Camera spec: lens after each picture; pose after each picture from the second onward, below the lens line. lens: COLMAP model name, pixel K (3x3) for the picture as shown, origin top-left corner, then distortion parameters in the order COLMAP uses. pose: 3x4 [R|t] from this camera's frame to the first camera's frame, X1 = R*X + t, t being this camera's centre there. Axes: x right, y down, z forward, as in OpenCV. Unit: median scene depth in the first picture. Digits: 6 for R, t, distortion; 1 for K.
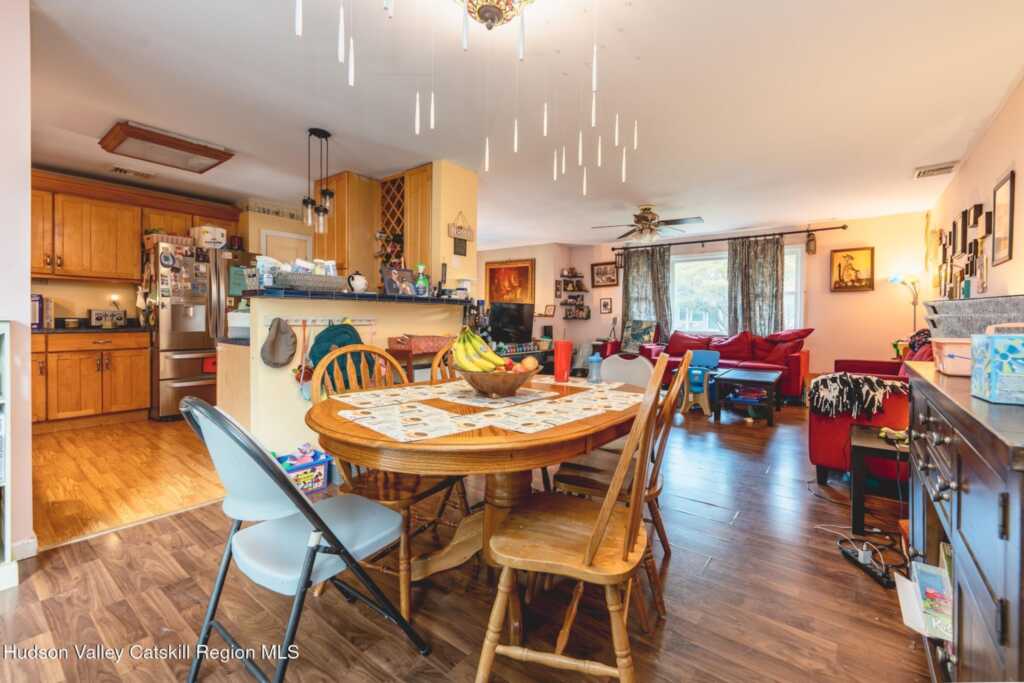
lens RADIAL K [[425.7, 0, 536.3], [0, 425.7, 328.0], [0, 0, 1]] dist [0.002411, -0.000210]
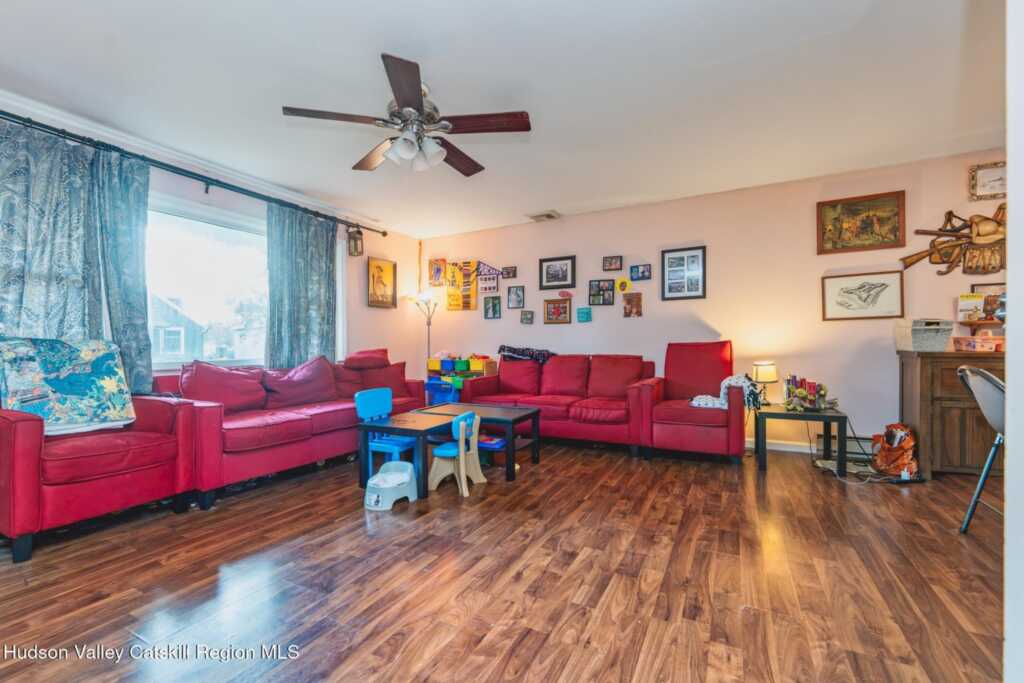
lens RADIAL K [[426.6, 0, 514.2], [0, 426.6, 347.3], [0, 0, 1]] dist [0.001946, -0.000267]
pose [[-0.150098, -0.010676, 0.988613, -0.164525], [0.031060, 0.999397, 0.015508, -0.005540], [-0.988183, 0.033034, -0.149676, 0.739368]]
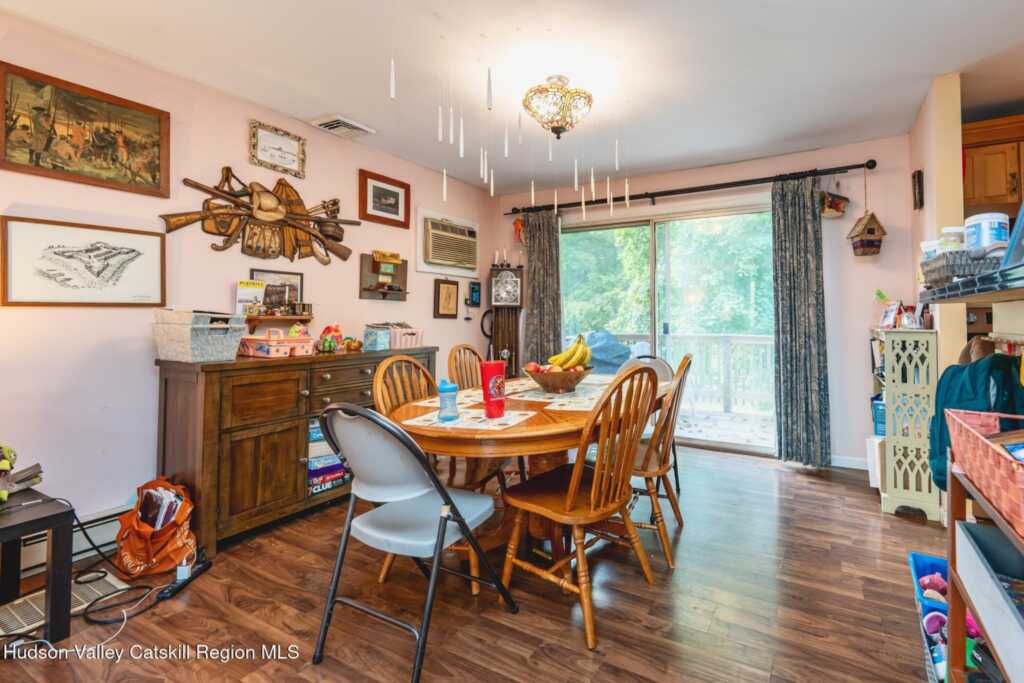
lens RADIAL K [[458.5, 0, 596.7], [0, 458.5, 310.0], [0, 0, 1]] dist [0.001403, -0.000943]
pose [[-0.986756, -0.007762, -0.162024, 0.002280], [-0.008265, 0.999963, 0.002433, -0.020145], [0.161999, 0.003739, -0.986784, 0.602698]]
